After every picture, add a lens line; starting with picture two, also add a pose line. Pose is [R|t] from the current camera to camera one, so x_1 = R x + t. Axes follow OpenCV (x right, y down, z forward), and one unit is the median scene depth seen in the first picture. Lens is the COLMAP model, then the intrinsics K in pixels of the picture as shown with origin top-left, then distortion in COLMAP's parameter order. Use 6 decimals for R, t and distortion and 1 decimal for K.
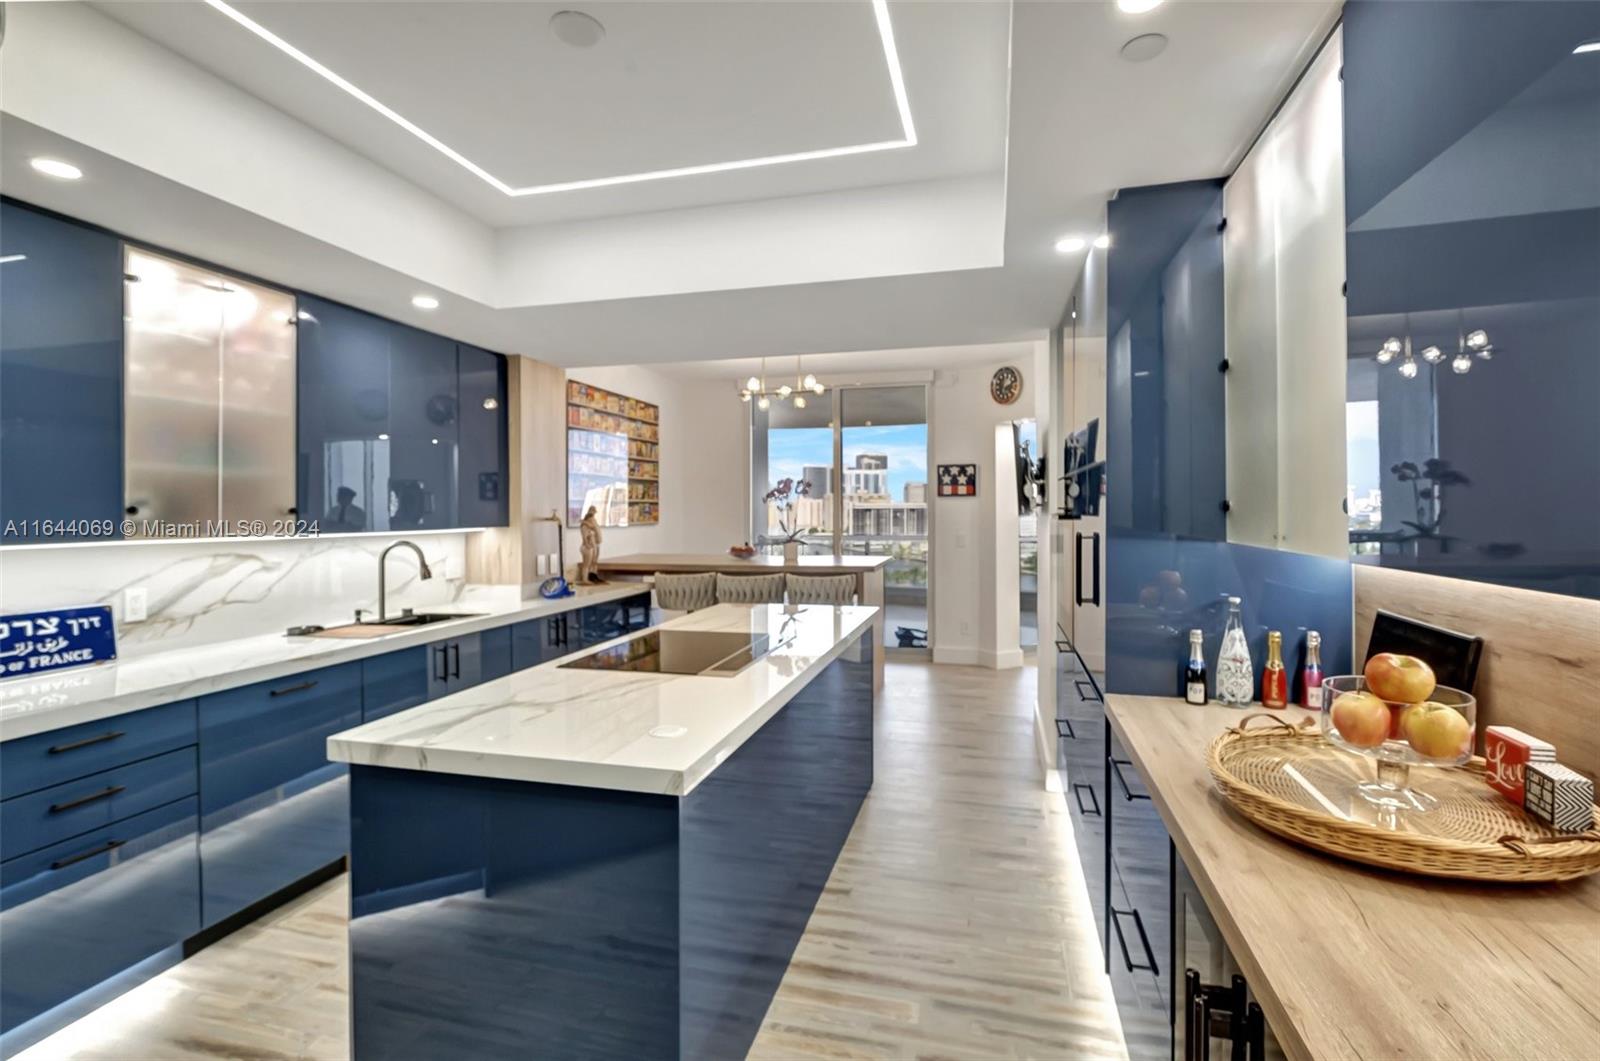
lens RADIAL K [[710.6, 0, 798.7], [0, 710.6, 523.2], [0, 0, 1]] dist [0.000862, -0.000420]
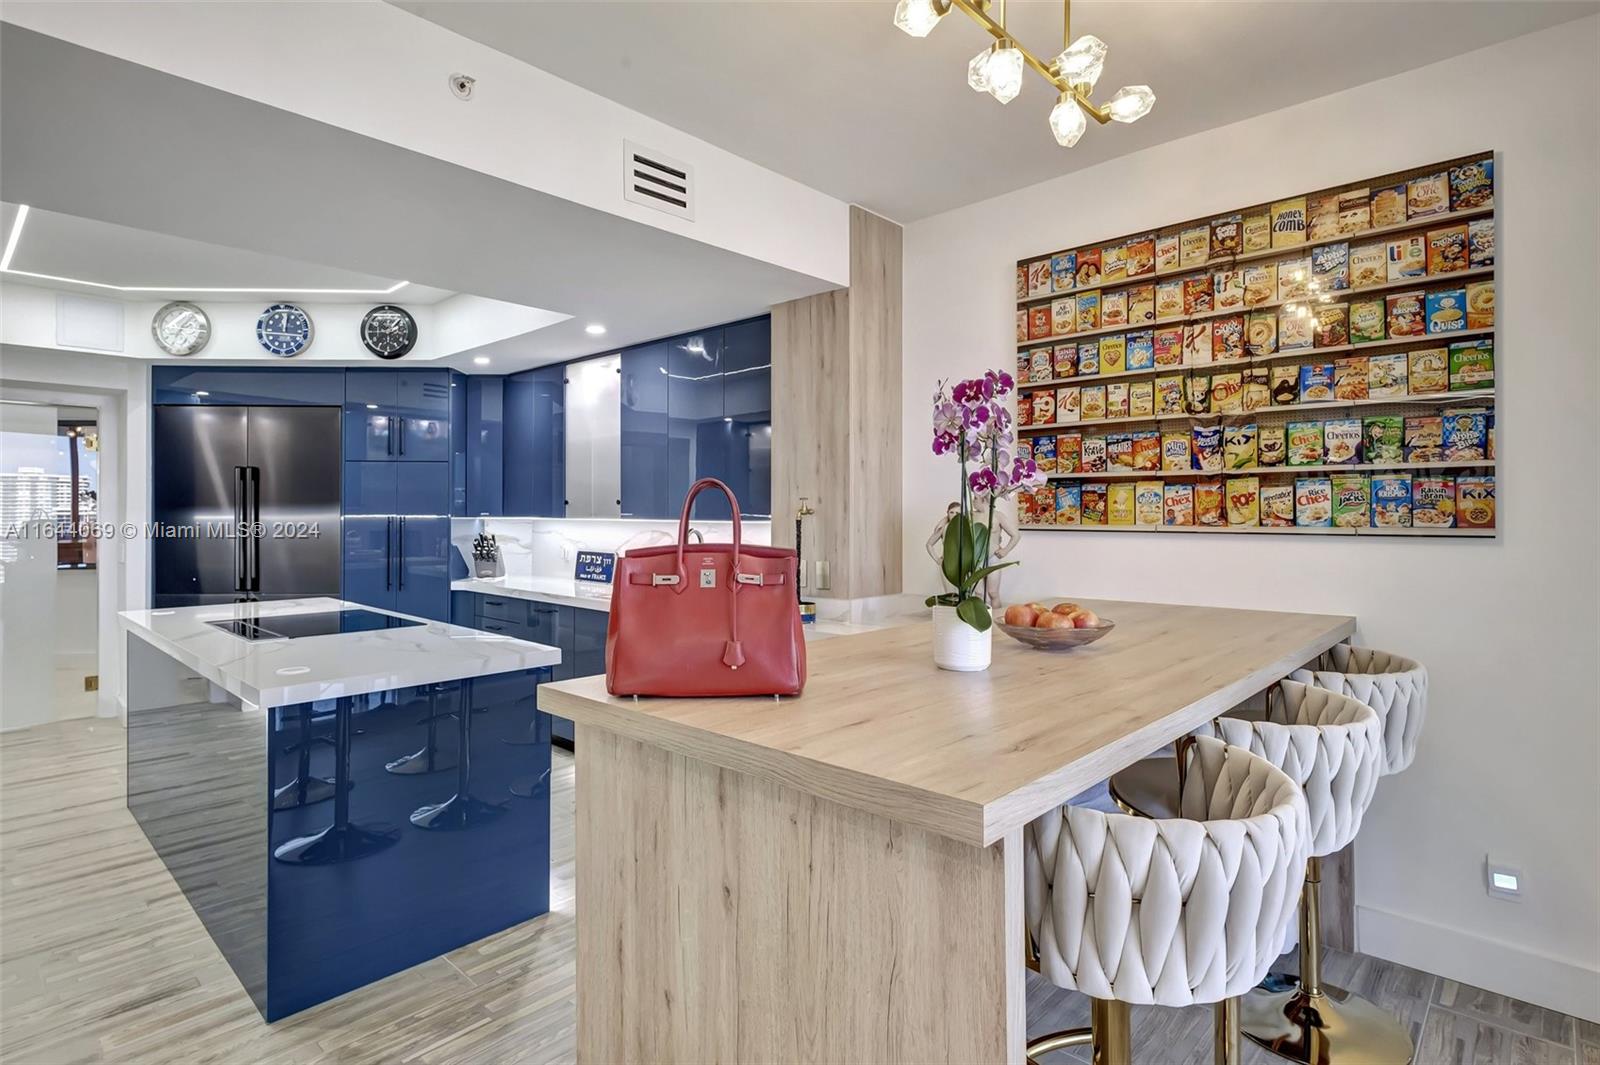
lens RADIAL K [[805.6, 0, 798.4], [0, 805.6, 507.8], [0, 0, 1]] dist [-0.000319, -0.000290]
pose [[-0.462159, 0.006604, -0.886772, 0.621328], [-0.010855, 0.999855, 0.013104, -0.033927], [0.886730, 0.015682, -0.462021, 2.262033]]
